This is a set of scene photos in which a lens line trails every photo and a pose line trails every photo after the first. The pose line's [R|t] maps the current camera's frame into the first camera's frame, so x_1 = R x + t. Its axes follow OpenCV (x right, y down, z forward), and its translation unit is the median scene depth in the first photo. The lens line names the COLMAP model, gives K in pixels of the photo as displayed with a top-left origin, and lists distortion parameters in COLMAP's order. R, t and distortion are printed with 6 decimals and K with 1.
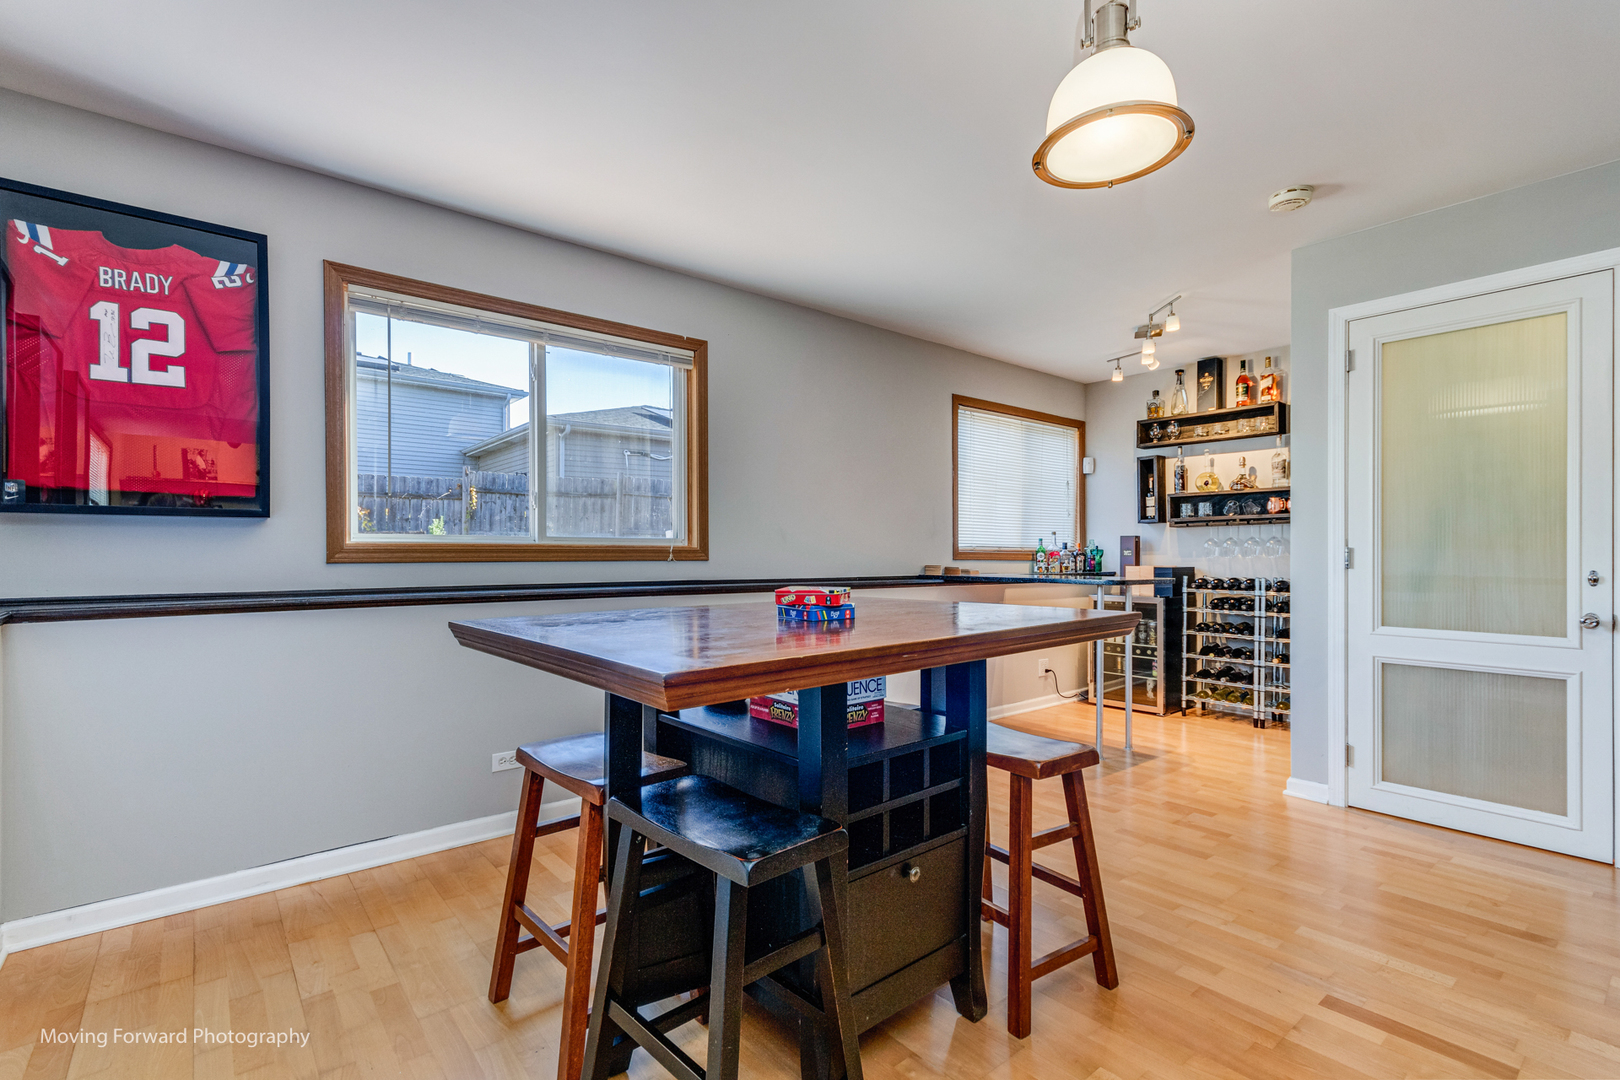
lens RADIAL K [[740.5, 0, 807.9], [0, 740.5, 541.0], [0, 0, 1]] dist [0.002054, 0.000936]
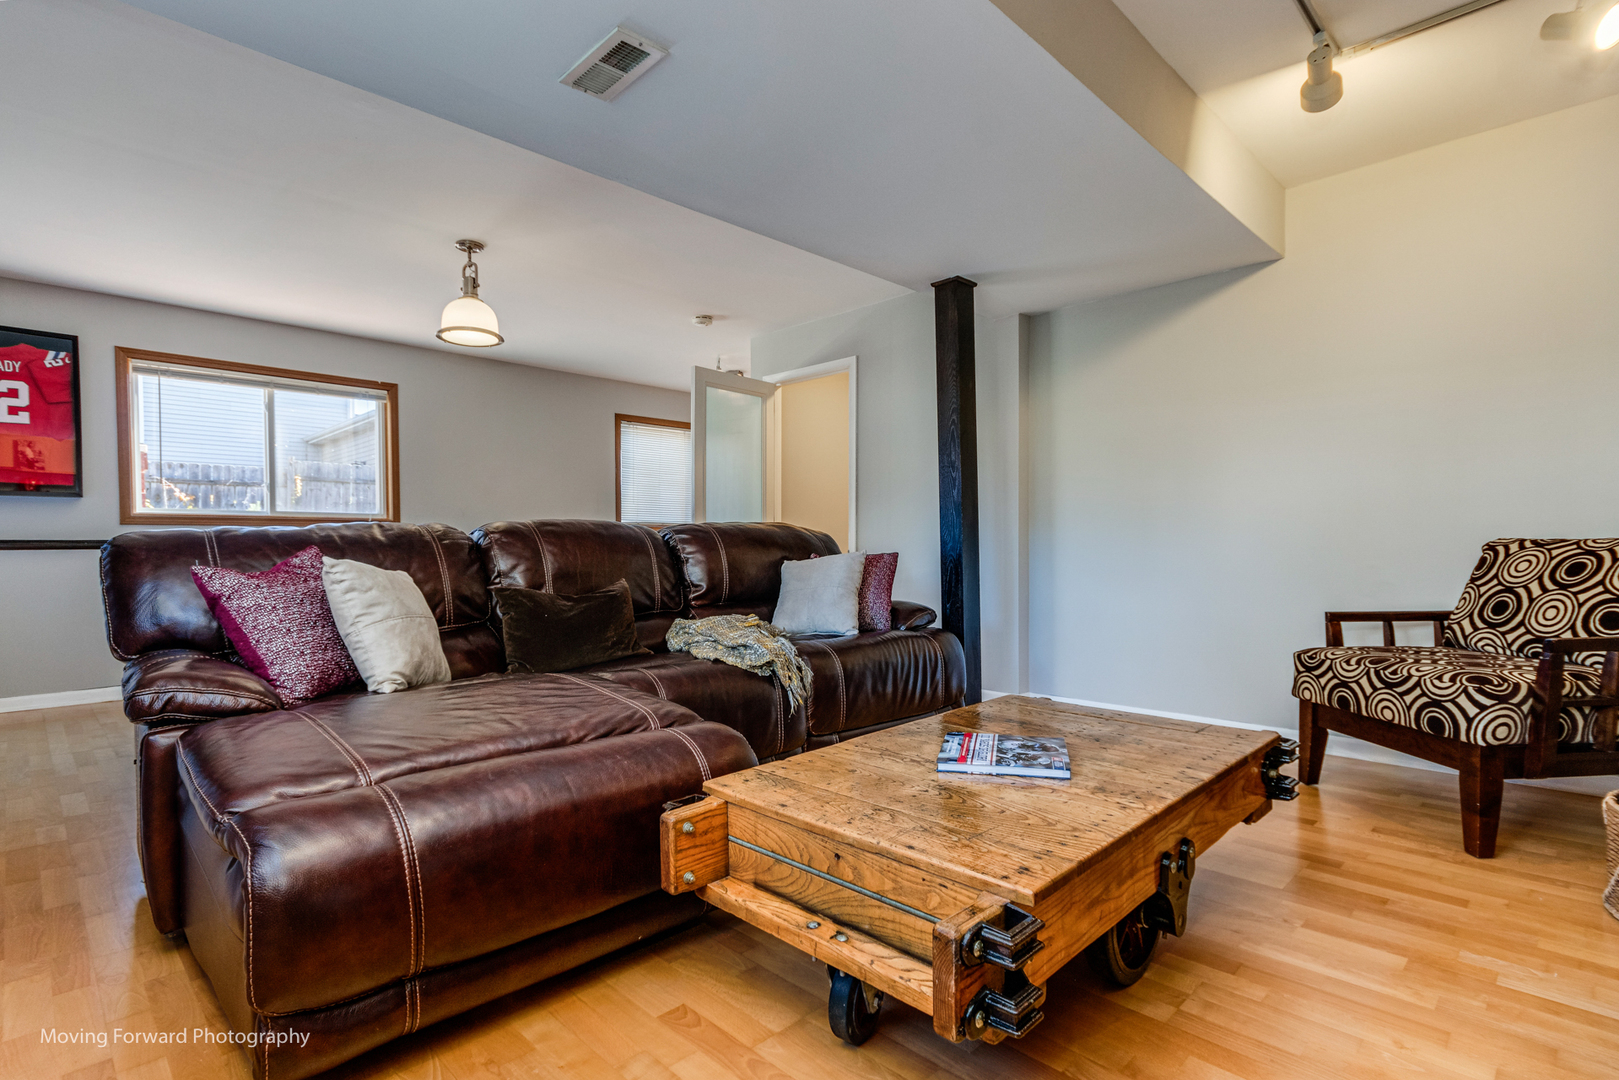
lens RADIAL K [[788.5, 0, 812.8], [0, 788.5, 547.8], [0, 0, 1]] dist [0.001659, -0.001668]
pose [[0.994974, -0.003436, 0.100074, 0.763474], [0.001522, 0.999815, 0.019196, 0.051870], [-0.100121, -0.018947, 0.994795, -0.977111]]
